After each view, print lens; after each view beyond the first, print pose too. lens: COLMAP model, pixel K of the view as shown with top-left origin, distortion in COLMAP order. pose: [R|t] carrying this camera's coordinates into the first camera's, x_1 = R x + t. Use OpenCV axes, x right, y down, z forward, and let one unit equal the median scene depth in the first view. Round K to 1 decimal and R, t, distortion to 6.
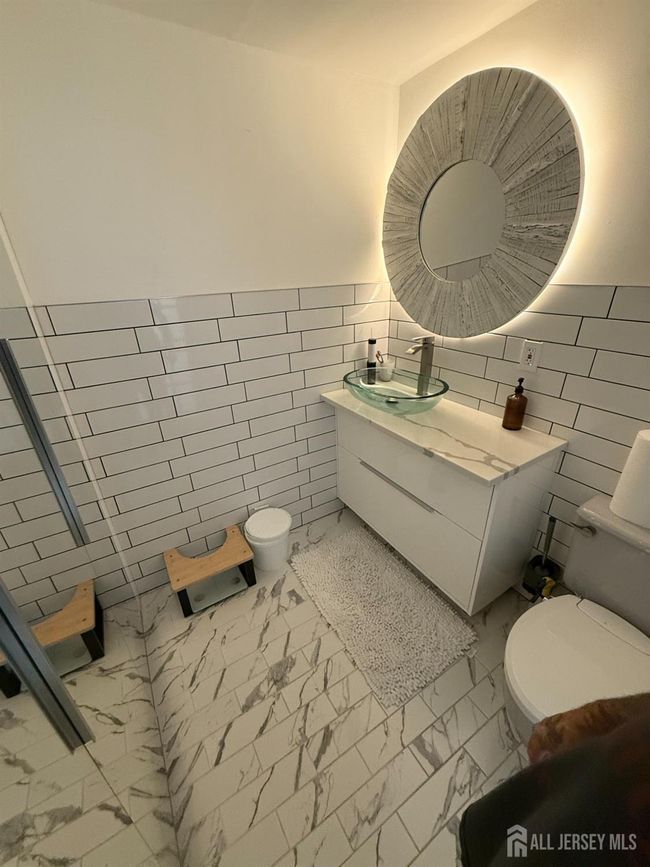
lens RADIAL K [[344.7, 0, 323.3], [0, 344.7, 432.3], [0, 0, 1]] dist [0.002511, -0.000974]
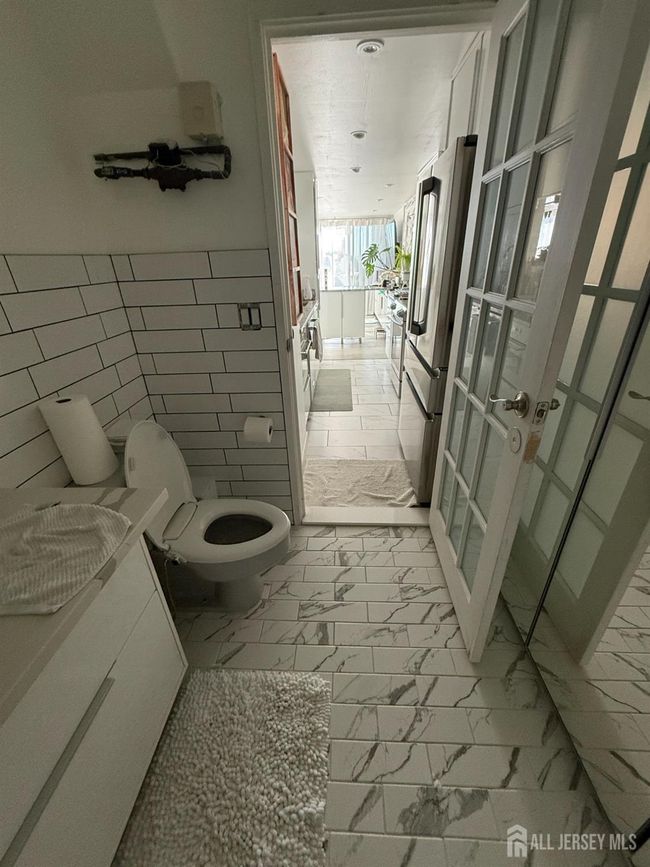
lens RADIAL K [[344.7, 0, 329.8], [0, 344.7, 430.5], [0, 0, 1]] dist [0.002511, -0.000974]
pose [[-0.828074, -0.189172, 0.527737, -0.183561], [0.302345, 0.642026, 0.704550, -0.309680], [-0.472102, 0.742978, -0.474450, 0.869260]]
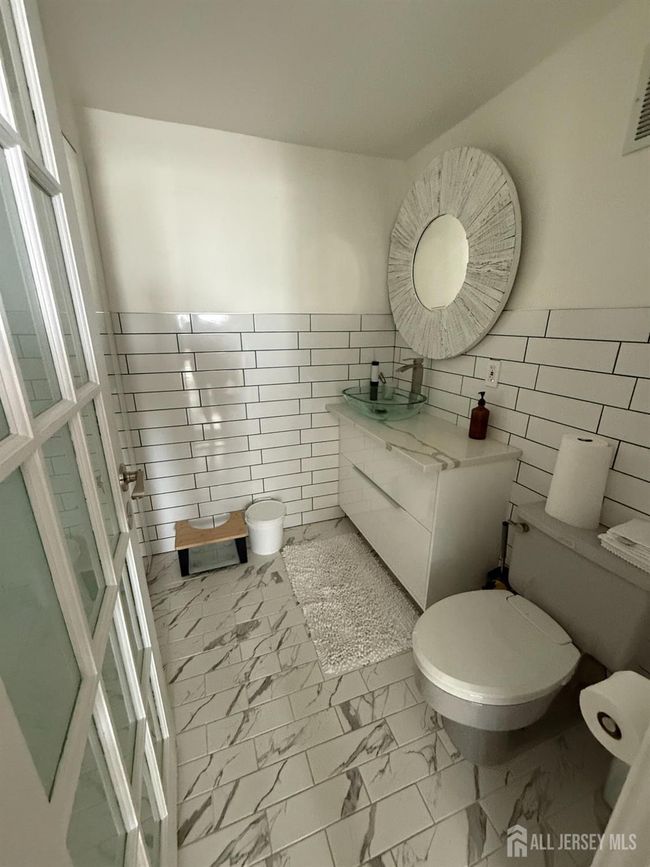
lens RADIAL K [[344.7, 0, 325.4], [0, 344.7, 434.8], [0, 0, 1]] dist [0.002511, -0.000974]
pose [[0.979749, 0.096623, -0.175373, 0.278012], [-0.118087, 0.986160, -0.116379, 0.167604], [0.161701, 0.134732, 0.977599, -0.153806]]
